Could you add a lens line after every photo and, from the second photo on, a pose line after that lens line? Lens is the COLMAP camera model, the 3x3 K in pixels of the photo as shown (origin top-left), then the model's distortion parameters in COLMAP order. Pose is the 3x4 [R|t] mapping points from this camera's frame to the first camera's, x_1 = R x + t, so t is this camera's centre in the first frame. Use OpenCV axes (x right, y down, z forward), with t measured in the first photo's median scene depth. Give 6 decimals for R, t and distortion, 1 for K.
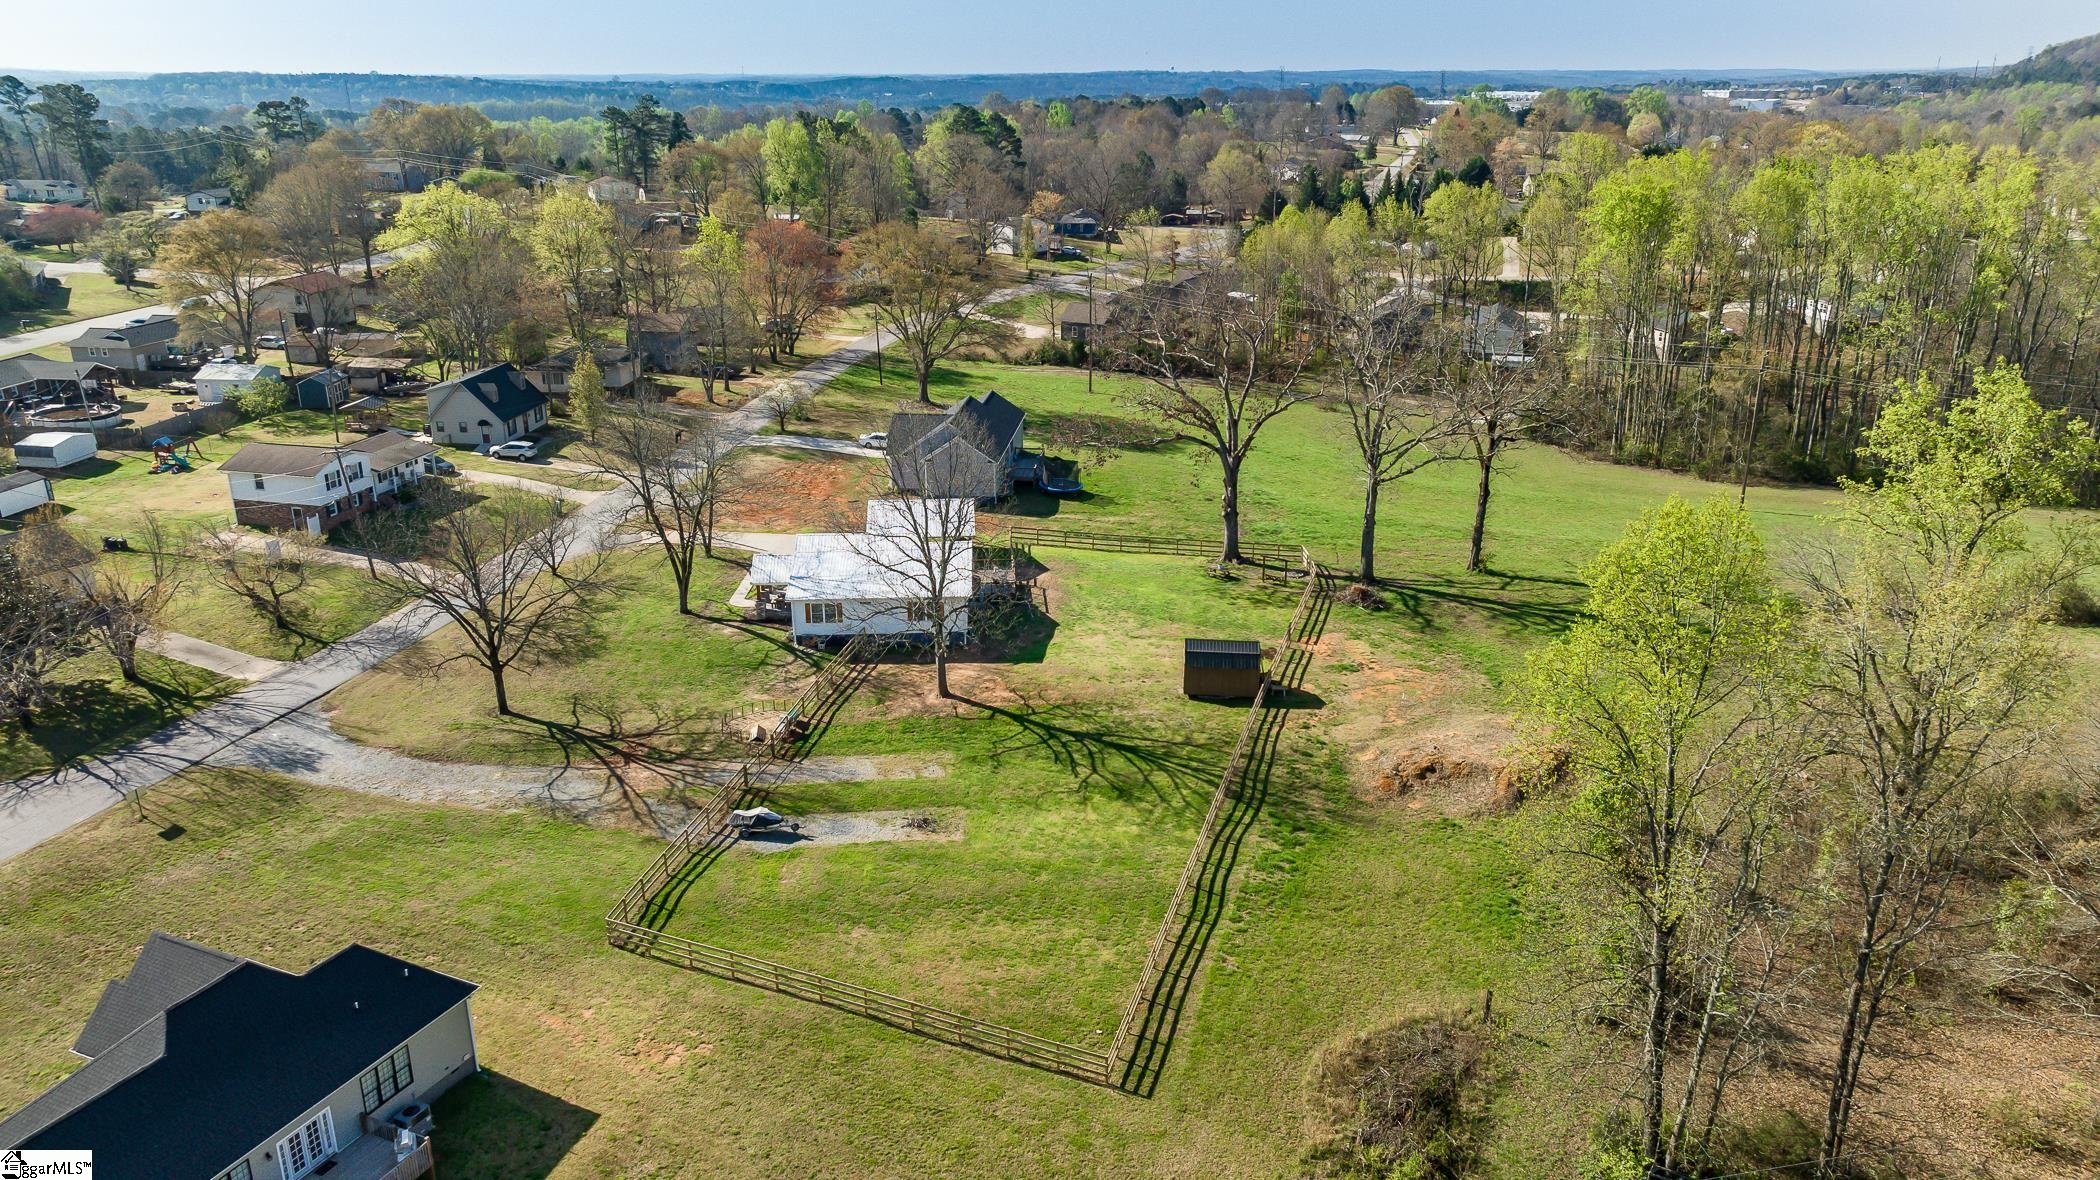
lens RADIAL K [[1511.0, 0, 1050.0], [0, 1511.0, 590.0], [0, 0, 1]] dist [-0.033458, 0.062641]
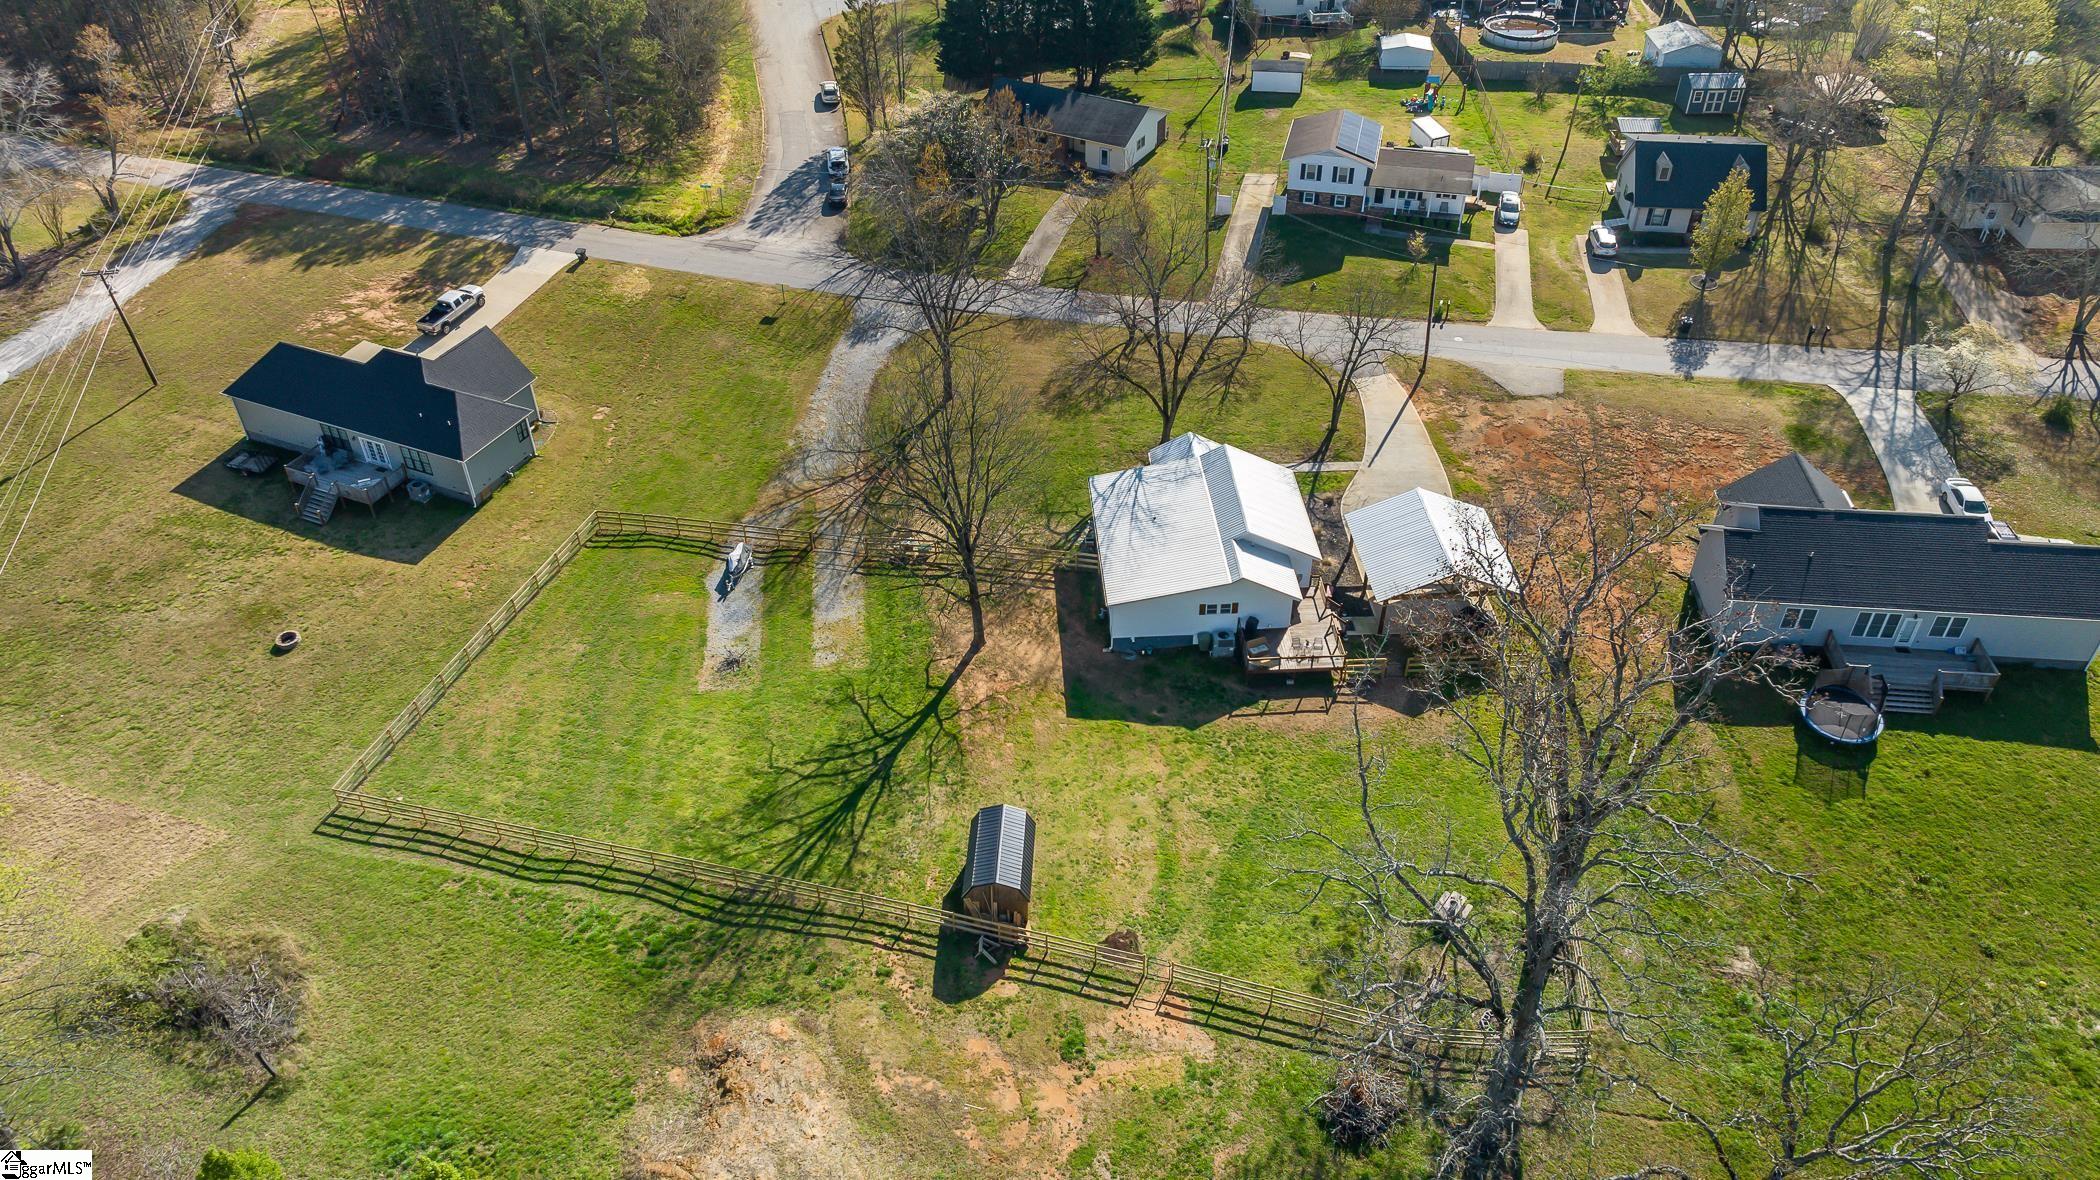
lens RADIAL K [[1511.0, 0, 1050.0], [0, 1511.0, 590.0], [0, 0, 1]] dist [-0.033458, 0.062641]
pose [[0.000029, 0.622977, -0.782241, 0.663718], [-0.321178, 0.740802, 0.589963, -0.540779], [0.947019, 0.251221, 0.200108, 0.920091]]
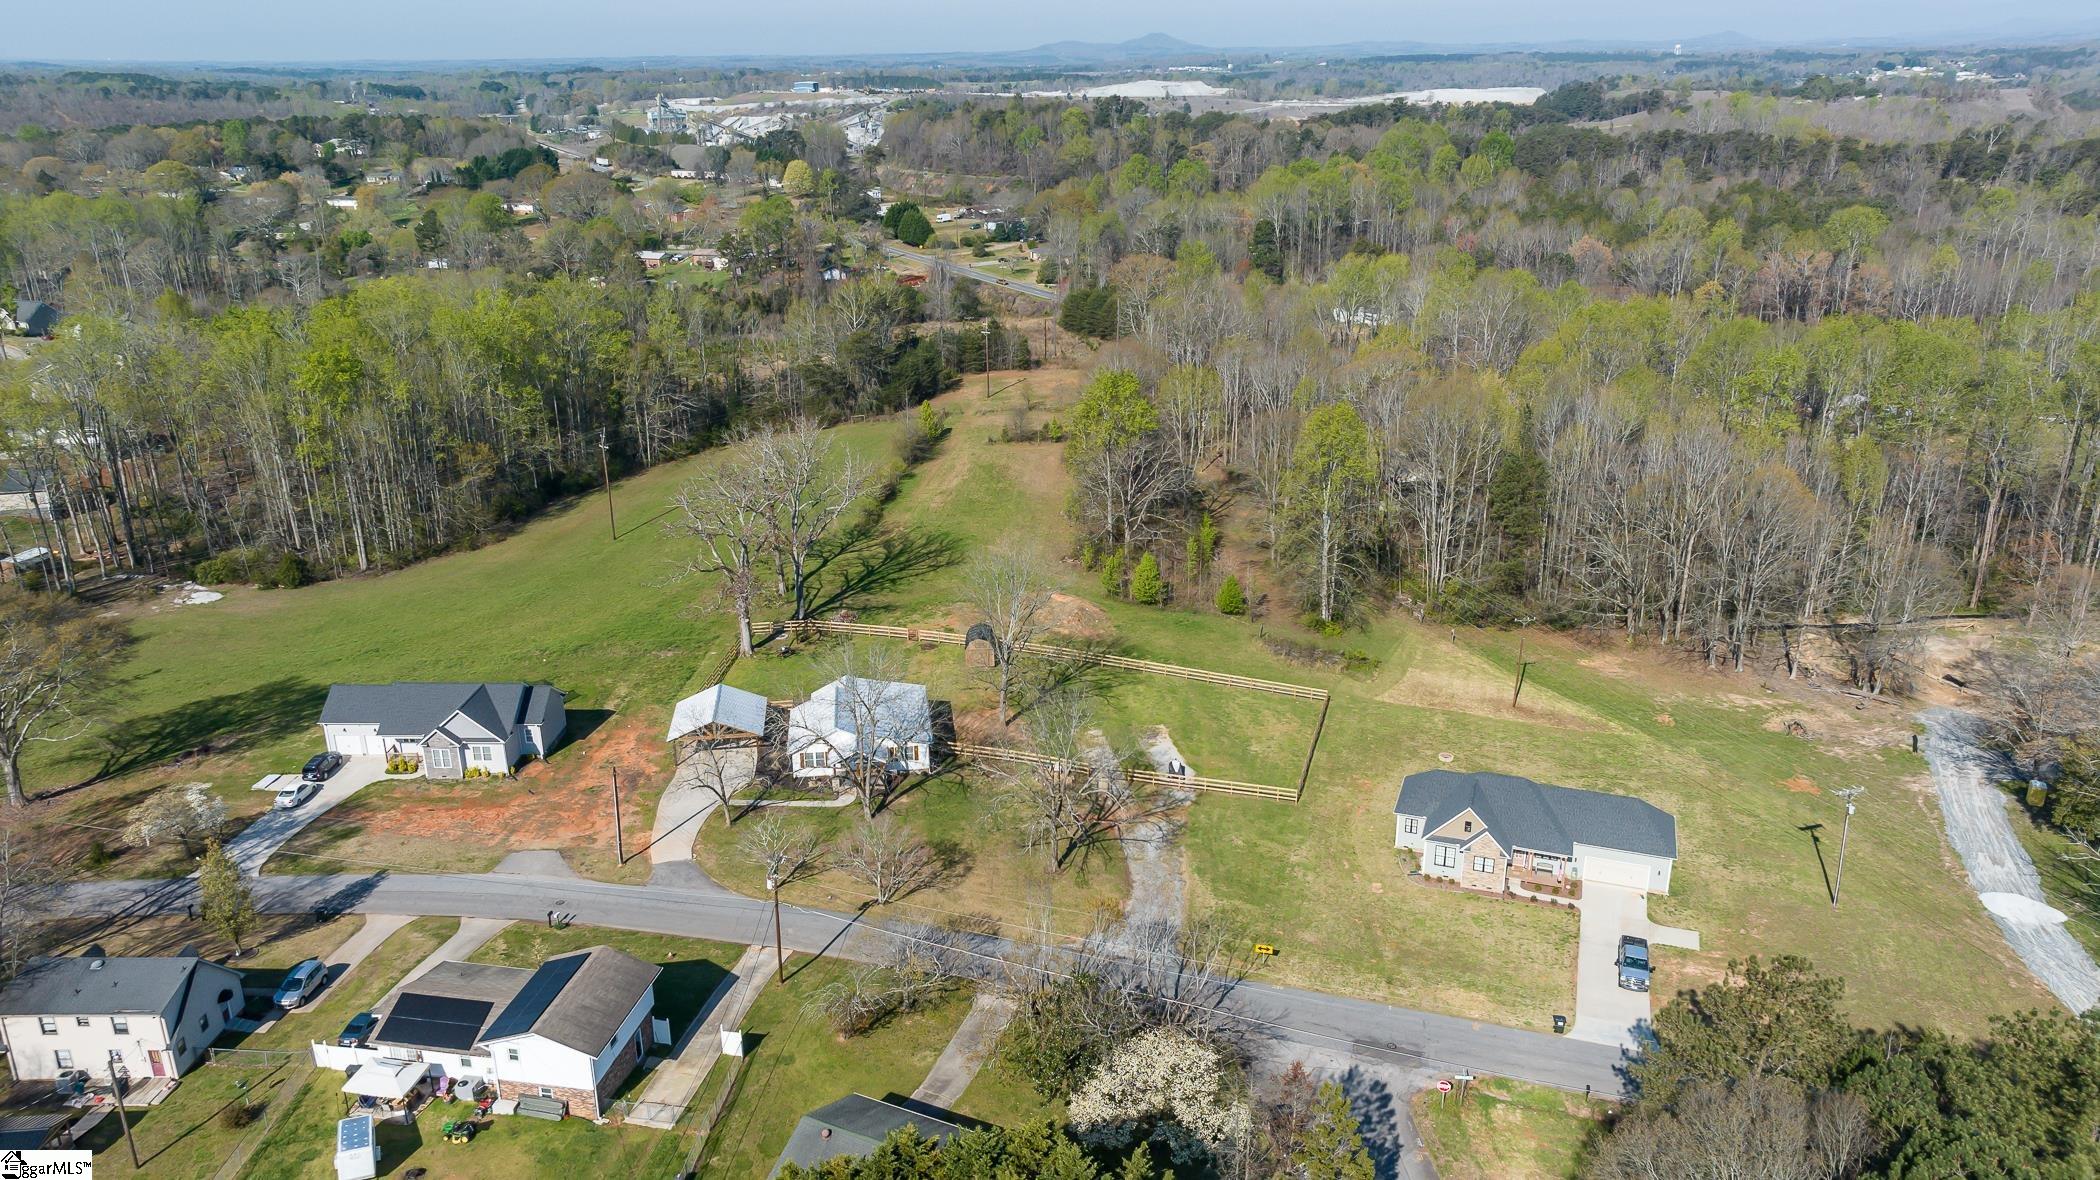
lens RADIAL K [[1511.0, 0, 1050.0], [0, 1511.0, 590.0], [0, 0, 1]] dist [-0.033458, 0.062641]
pose [[-0.063259, -0.323676, 0.944051, -1.579644], [0.338977, 0.882740, 0.325369, -0.571227], [-0.938666, 0.340594, 0.053878, 0.892430]]
